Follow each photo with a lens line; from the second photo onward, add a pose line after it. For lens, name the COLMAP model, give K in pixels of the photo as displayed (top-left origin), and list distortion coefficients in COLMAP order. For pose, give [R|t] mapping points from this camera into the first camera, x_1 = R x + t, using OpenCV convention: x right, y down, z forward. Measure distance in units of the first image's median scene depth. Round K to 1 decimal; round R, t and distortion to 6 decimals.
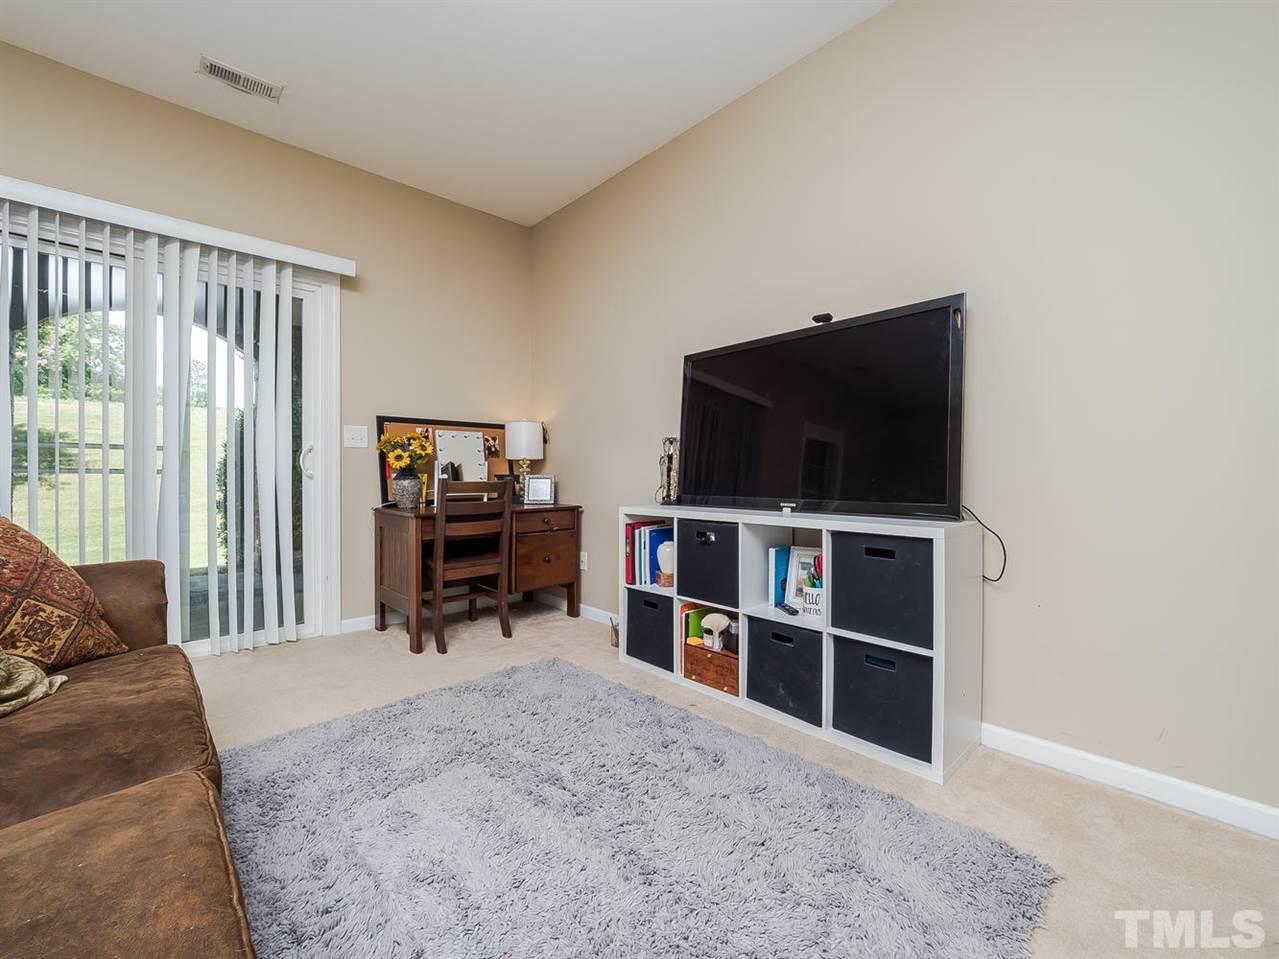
lens RADIAL K [[538.9, 0, 646.7], [0, 538.9, 479.6], [0, 0, 1]] dist [-0.002463, -0.000295]
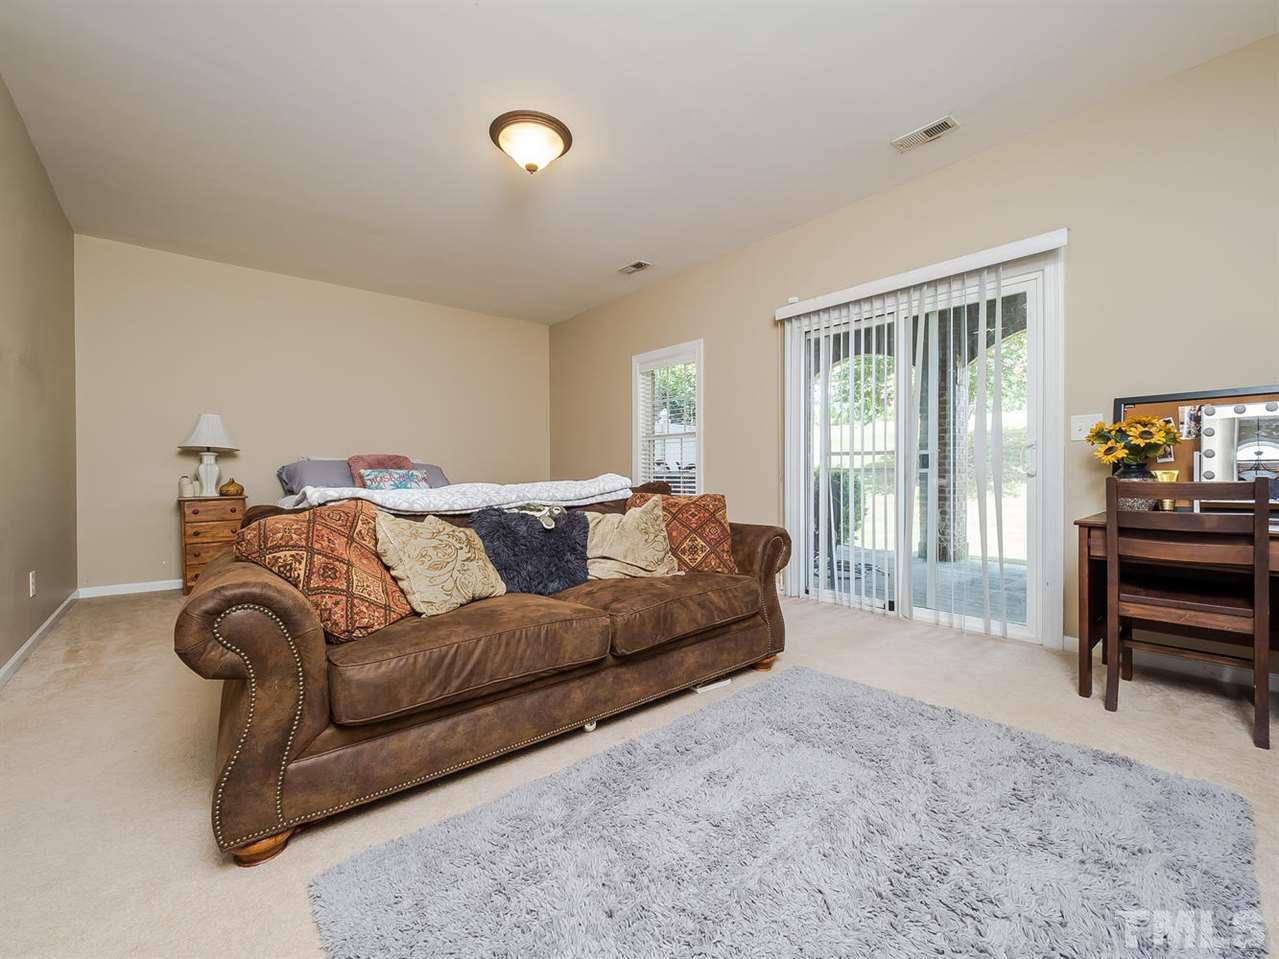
lens RADIAL K [[538.9, 0, 645.9], [0, 538.9, 476.7], [0, 0, 1]] dist [-0.002463, -0.000295]
pose [[-0.033094, 0.005025, -0.999440, 0.388264], [-0.004687, 0.999976, 0.005182, -0.002758], [0.999441, 0.004856, -0.033069, 0.372666]]
